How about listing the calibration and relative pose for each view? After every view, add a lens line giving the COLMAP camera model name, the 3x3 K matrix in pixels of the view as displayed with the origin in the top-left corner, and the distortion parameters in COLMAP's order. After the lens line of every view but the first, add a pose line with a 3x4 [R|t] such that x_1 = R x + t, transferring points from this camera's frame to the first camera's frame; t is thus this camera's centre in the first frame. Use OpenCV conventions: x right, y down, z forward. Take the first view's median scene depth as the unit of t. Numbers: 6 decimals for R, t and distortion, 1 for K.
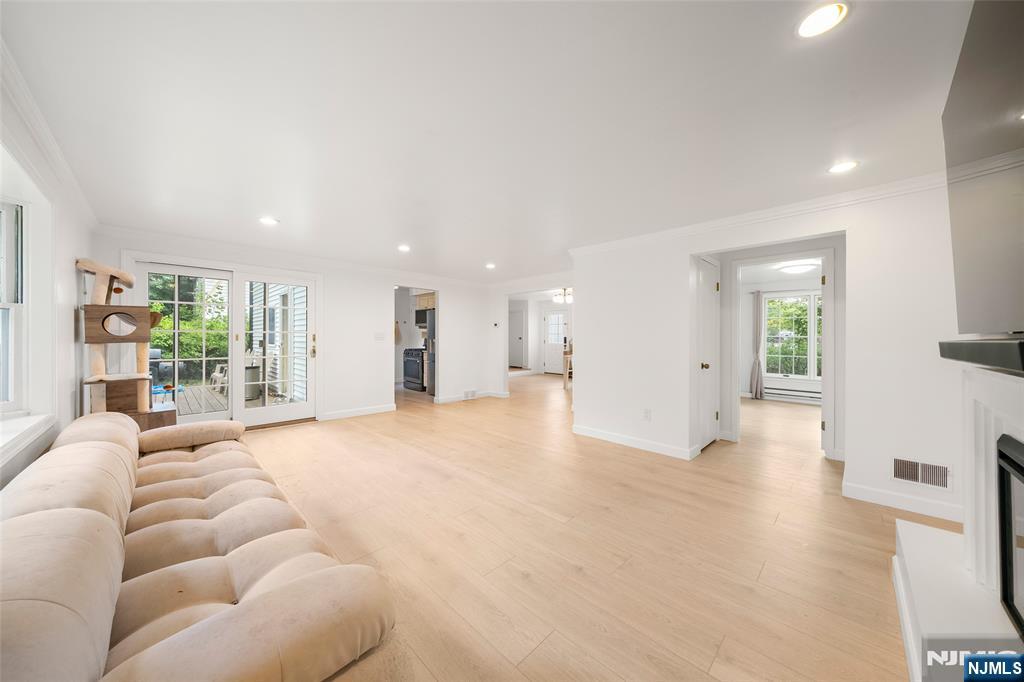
lens RADIAL K [[350.8, 0, 512.0], [0, 350.8, 341.0], [0, 0, 1]] dist [-0.000067, -0.000002]
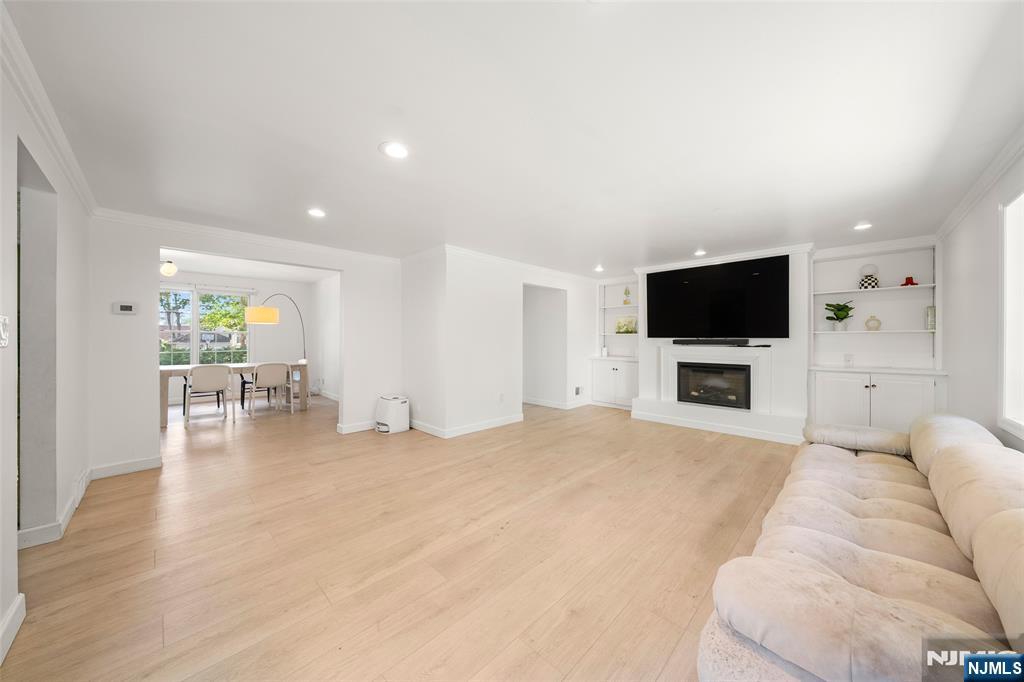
lens RADIAL K [[350.8, 0, 512.0], [0, 350.8, 341.0], [0, 0, 1]] dist [-0.000067, -0.000002]
pose [[-0.005670, -0.010697, 0.999927, -1.001155], [0.006793, 0.999919, 0.010736, -0.015689], [-0.999961, 0.006853, -0.005597, 1.068042]]
